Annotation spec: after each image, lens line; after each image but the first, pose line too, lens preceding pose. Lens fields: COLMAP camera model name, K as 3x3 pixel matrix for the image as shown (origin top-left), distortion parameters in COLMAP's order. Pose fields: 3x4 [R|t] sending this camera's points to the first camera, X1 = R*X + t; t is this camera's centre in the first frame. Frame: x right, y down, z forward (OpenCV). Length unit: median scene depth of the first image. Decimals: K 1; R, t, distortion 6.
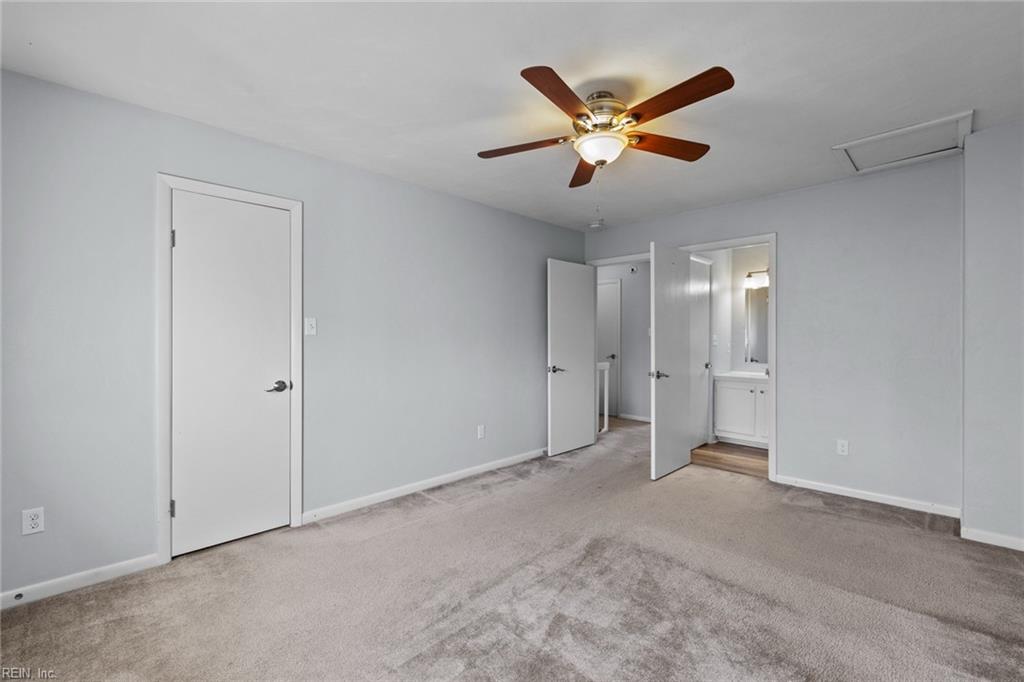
lens RADIAL K [[439.4, 0, 511.6], [0, 439.4, 335.9], [0, 0, 1]] dist [0.001765, -0.000080]
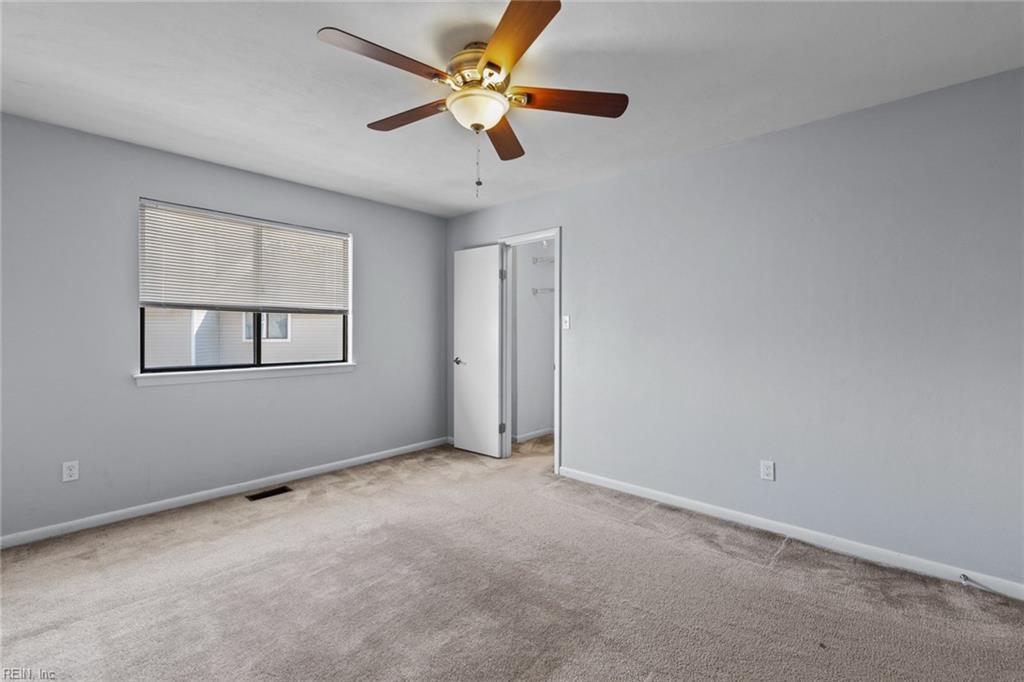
lens RADIAL K [[439.4, 0, 511.6], [0, 439.4, 335.9], [0, 0, 1]] dist [0.001765, -0.000080]
pose [[0.048004, 0.005712, -0.998831, 0.807346], [-0.000187, 0.999984, 0.005709, 0.011293], [0.998847, -0.000087, 0.048004, 0.793350]]
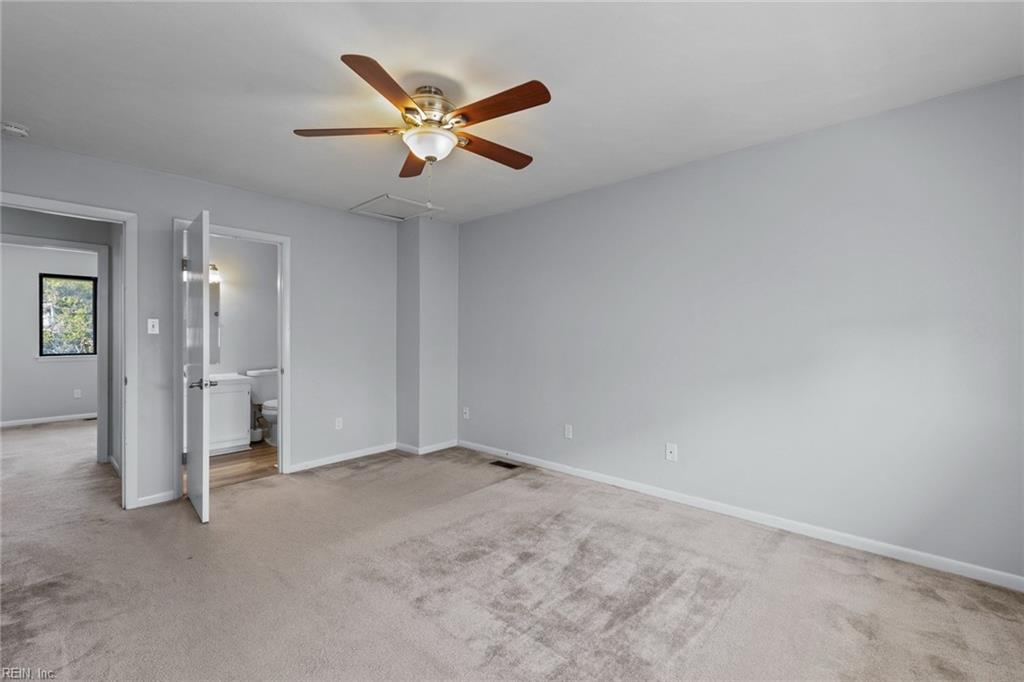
lens RADIAL K [[443.5, 0, 536.4], [0, 443.5, 339.3], [0, 0, 1]] dist [0.000844, 0.000001]
pose [[-0.089708, -0.006713, 0.995946, -0.596314], [-0.006561, 0.999960, 0.006149, 0.015587], [-0.995947, -0.005983, -0.089748, 0.659444]]
